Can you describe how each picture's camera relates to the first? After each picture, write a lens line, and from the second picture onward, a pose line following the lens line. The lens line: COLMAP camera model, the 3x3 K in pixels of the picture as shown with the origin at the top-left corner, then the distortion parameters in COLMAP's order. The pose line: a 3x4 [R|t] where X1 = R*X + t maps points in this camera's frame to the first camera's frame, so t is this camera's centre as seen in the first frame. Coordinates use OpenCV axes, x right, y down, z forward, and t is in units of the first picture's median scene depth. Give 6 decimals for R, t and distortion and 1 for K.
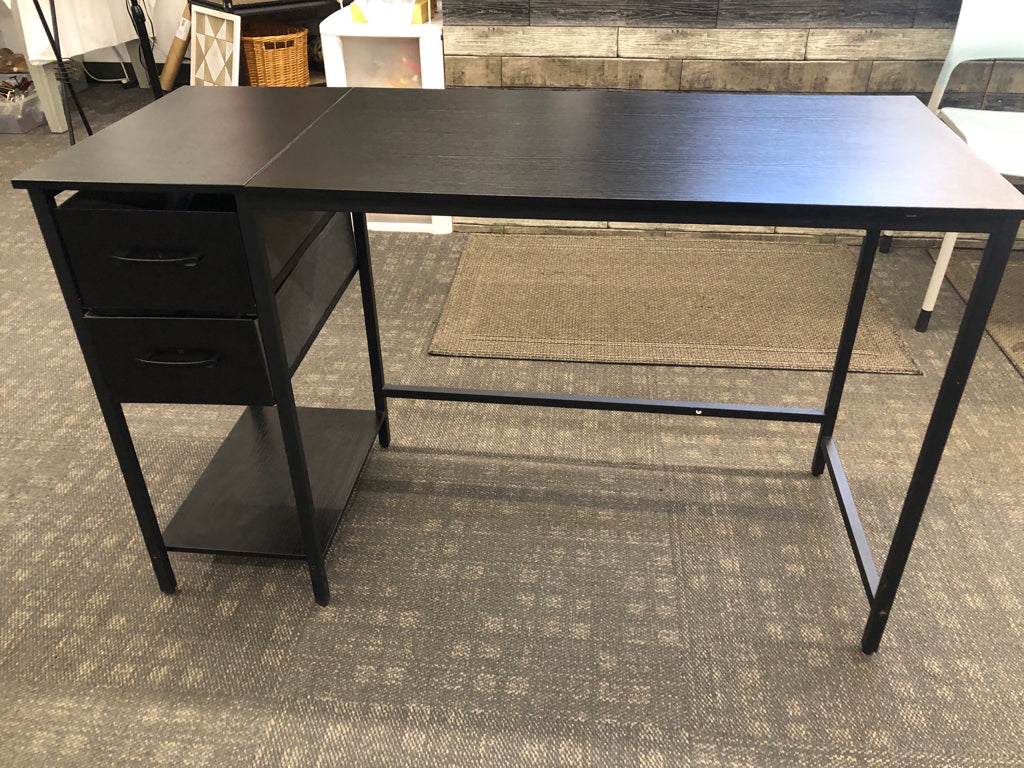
lens RADIAL K [[846.7, 0, 517.3], [0, 846.7, 380.5], [0, 0, 1]] dist [0.028409, -0.002576]
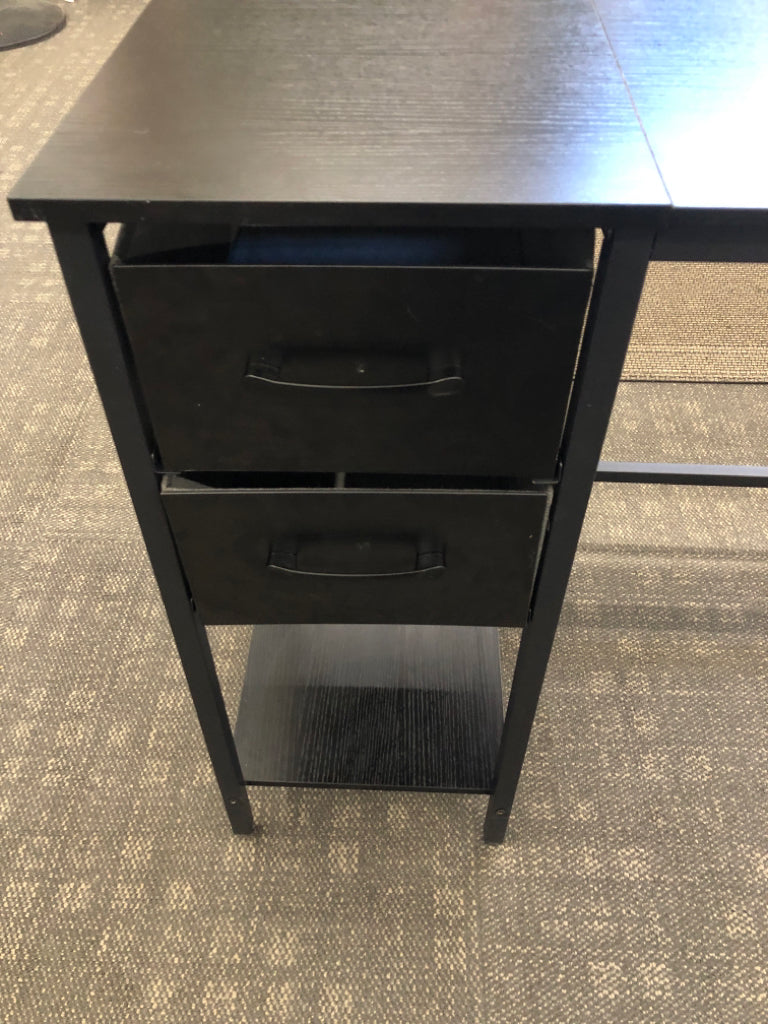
lens RADIAL K [[846.7, 0, 378.6], [0, 846.7, 519.9], [0, 0, 1]] dist [0.028409, -0.002576]
pose [[0.997606, -0.046801, 0.050916, -0.329826], [0.032847, 0.968543, 0.246671, -0.134022], [-0.060859, -0.244408, 0.967761, 0.431689]]
